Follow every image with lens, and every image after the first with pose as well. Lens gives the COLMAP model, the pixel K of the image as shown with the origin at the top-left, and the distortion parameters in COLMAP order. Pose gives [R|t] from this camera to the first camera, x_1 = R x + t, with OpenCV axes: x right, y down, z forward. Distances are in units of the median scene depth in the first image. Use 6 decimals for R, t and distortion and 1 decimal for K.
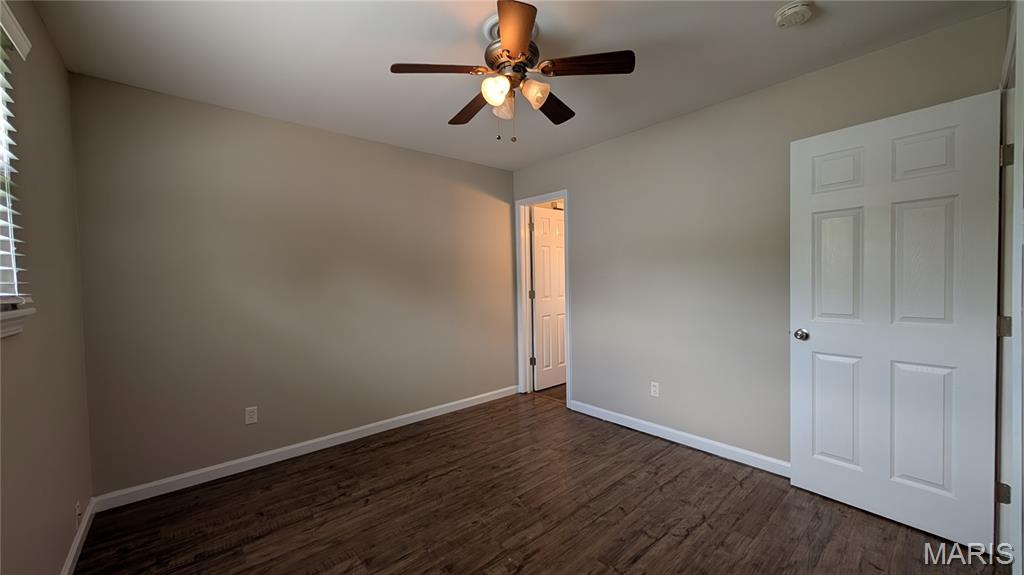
lens RADIAL K [[385.6, 0, 513.1], [0, 385.6, 291.3], [0, 0, 1]] dist [0.002067, 0.000119]
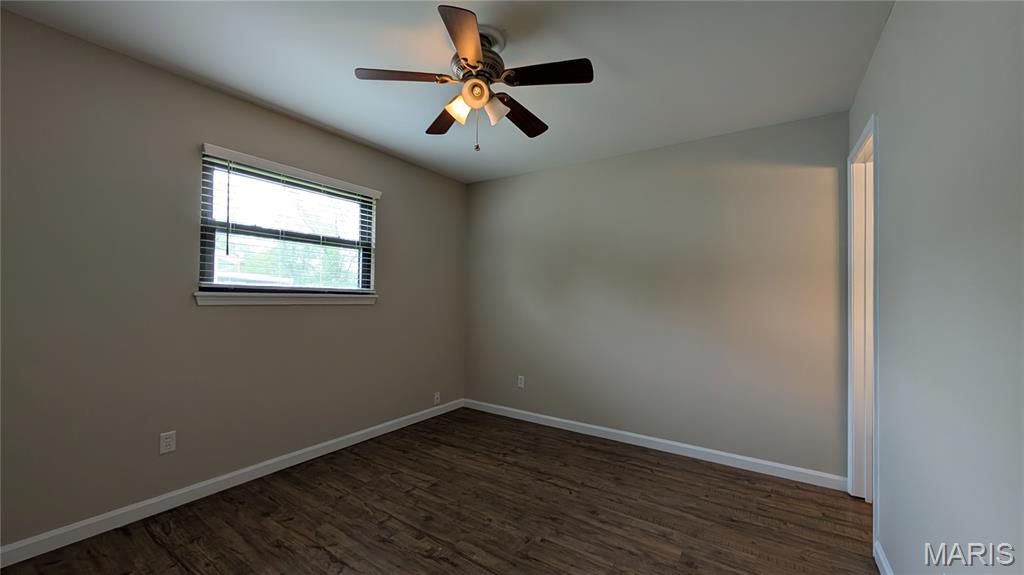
lens RADIAL K [[385.6, 0, 513.1], [0, 385.6, 291.3], [0, 0, 1]] dist [0.002067, 0.000119]
pose [[0.263227, 0.012310, -0.964655, 0.701265], [-0.050871, 0.998705, -0.001137, -0.011495], [0.963392, 0.049372, 0.263512, 0.584999]]
